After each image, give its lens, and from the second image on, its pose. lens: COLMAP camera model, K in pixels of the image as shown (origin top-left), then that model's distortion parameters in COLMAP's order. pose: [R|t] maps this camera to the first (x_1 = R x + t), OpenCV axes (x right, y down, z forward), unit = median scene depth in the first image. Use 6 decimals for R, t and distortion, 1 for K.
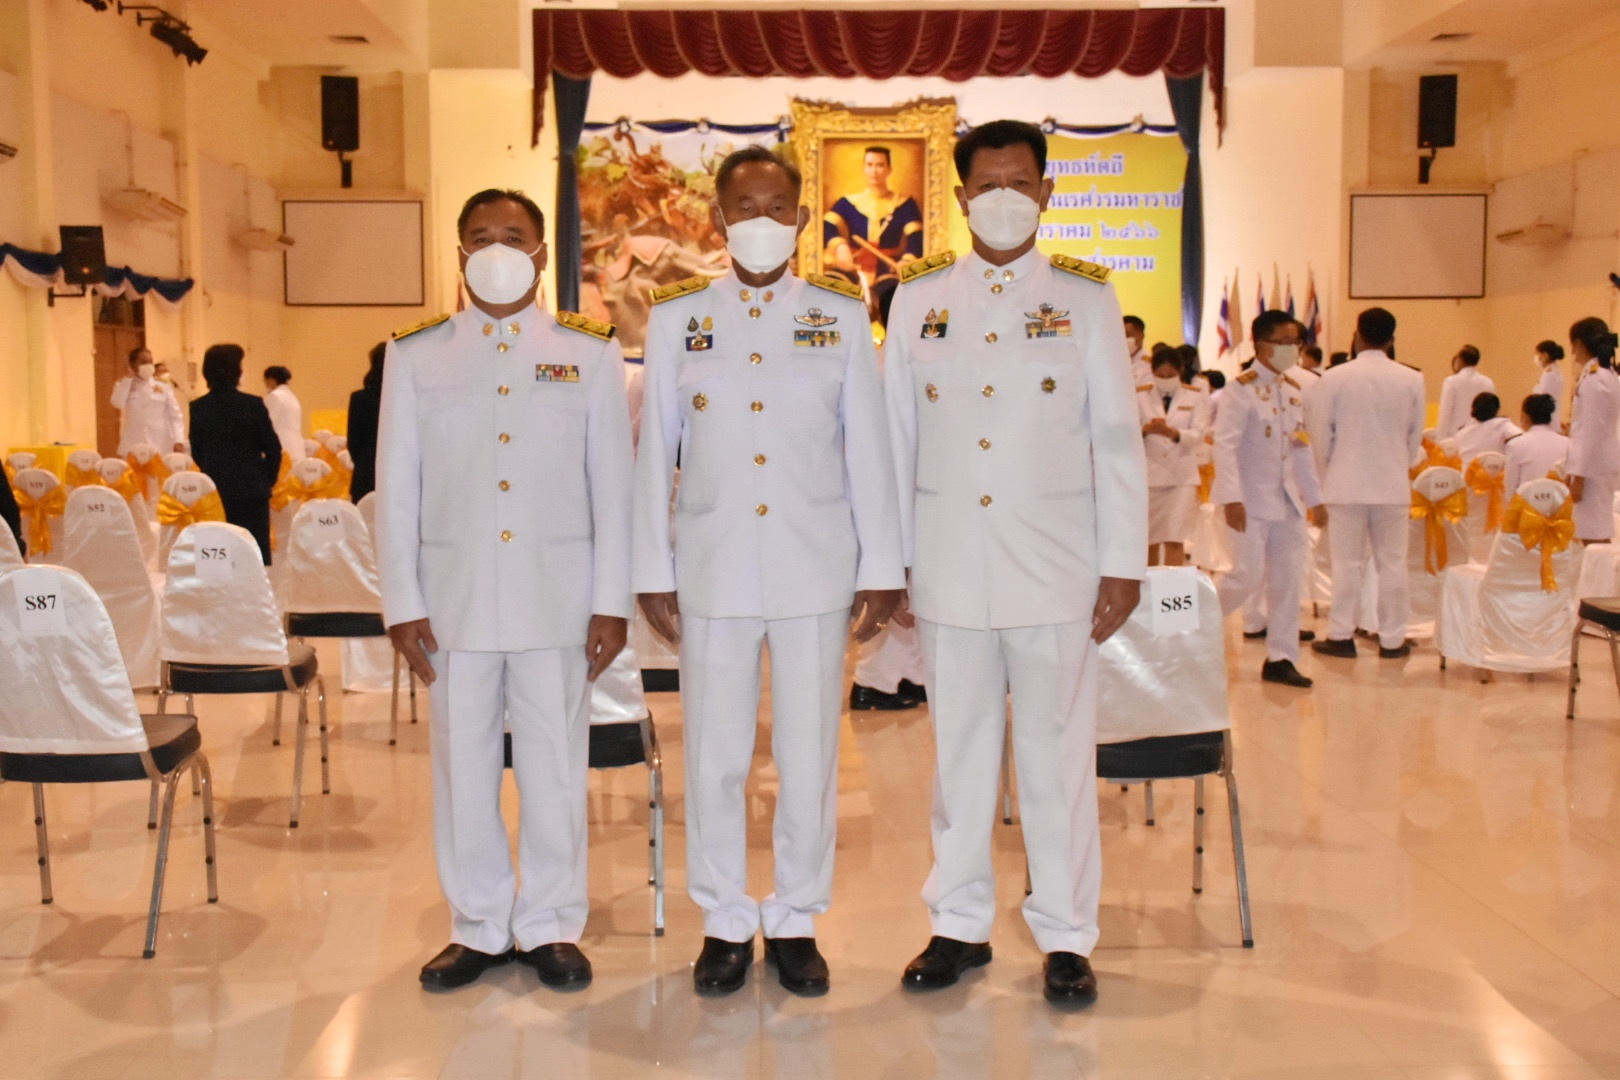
lens RADIAL K [[1787.8, 0, 810.0], [0, 1787.8, 540.0], [0, 0, 1]] dist [0.014064, -0.002630]
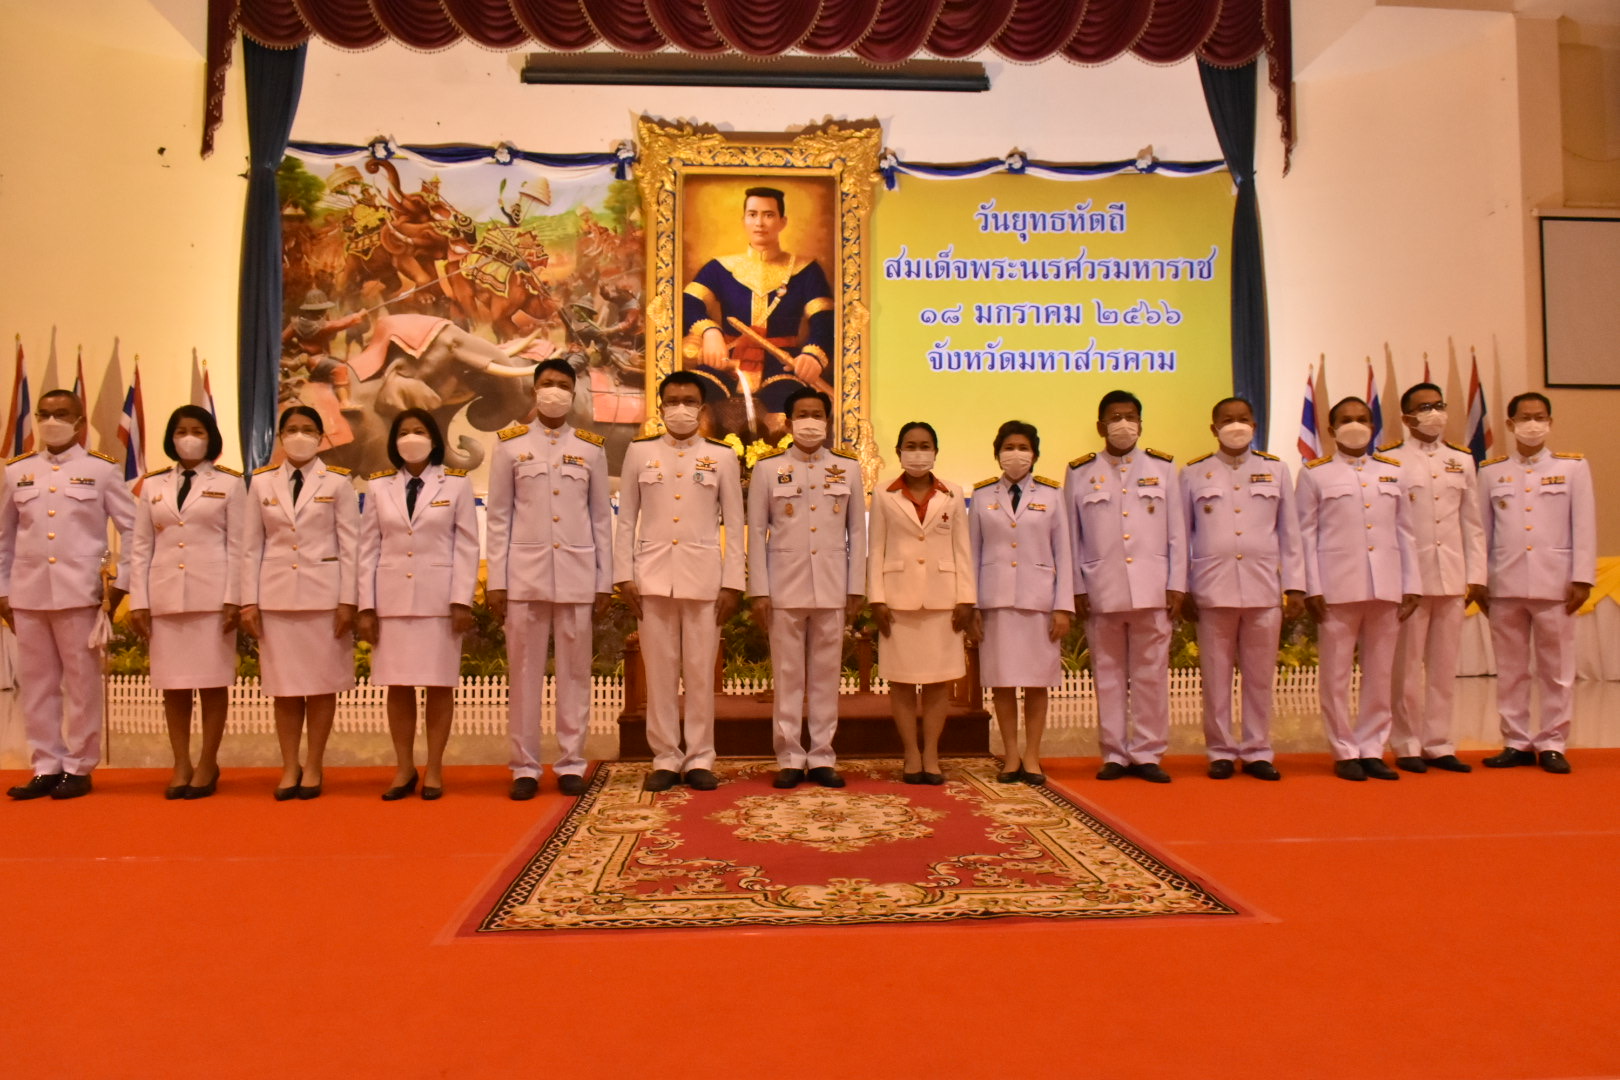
lens RADIAL K [[1238.8, 0, 810.0], [0, 1238.8, 540.0], [0, 0, 1]] dist [-0.018912, -0.000048]
pose [[0.999248, 0.001559, 0.038738, 0.037034], [0.003162, 0.992584, -0.121517, -0.031732], [-0.038640, 0.121548, 0.991833, 0.554264]]
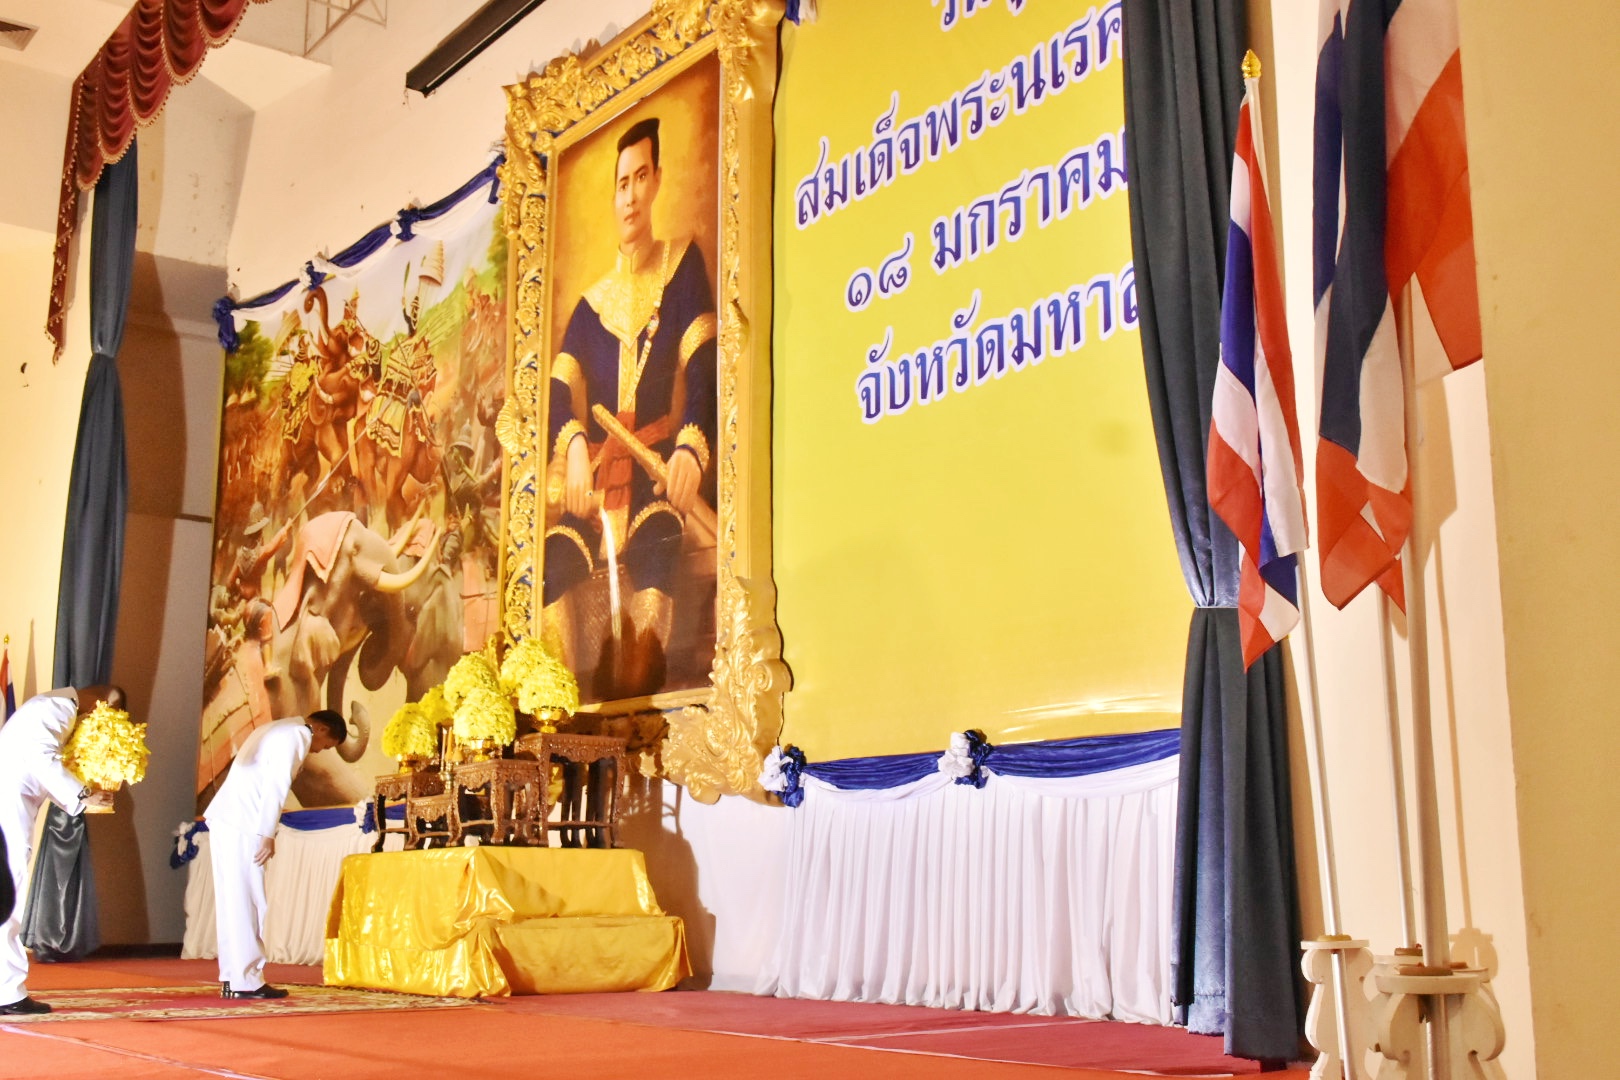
lens RADIAL K [[1787.8, 0, 810.0], [0, 1787.8, 540.0], [0, 0, 1]] dist [0.014064, -0.002630]
pose [[0.592202, -0.153888, -0.790959, 0.297379], [-0.075775, 0.966609, -0.244797, -0.072161], [0.802219, 0.204904, 0.560766, 0.861378]]
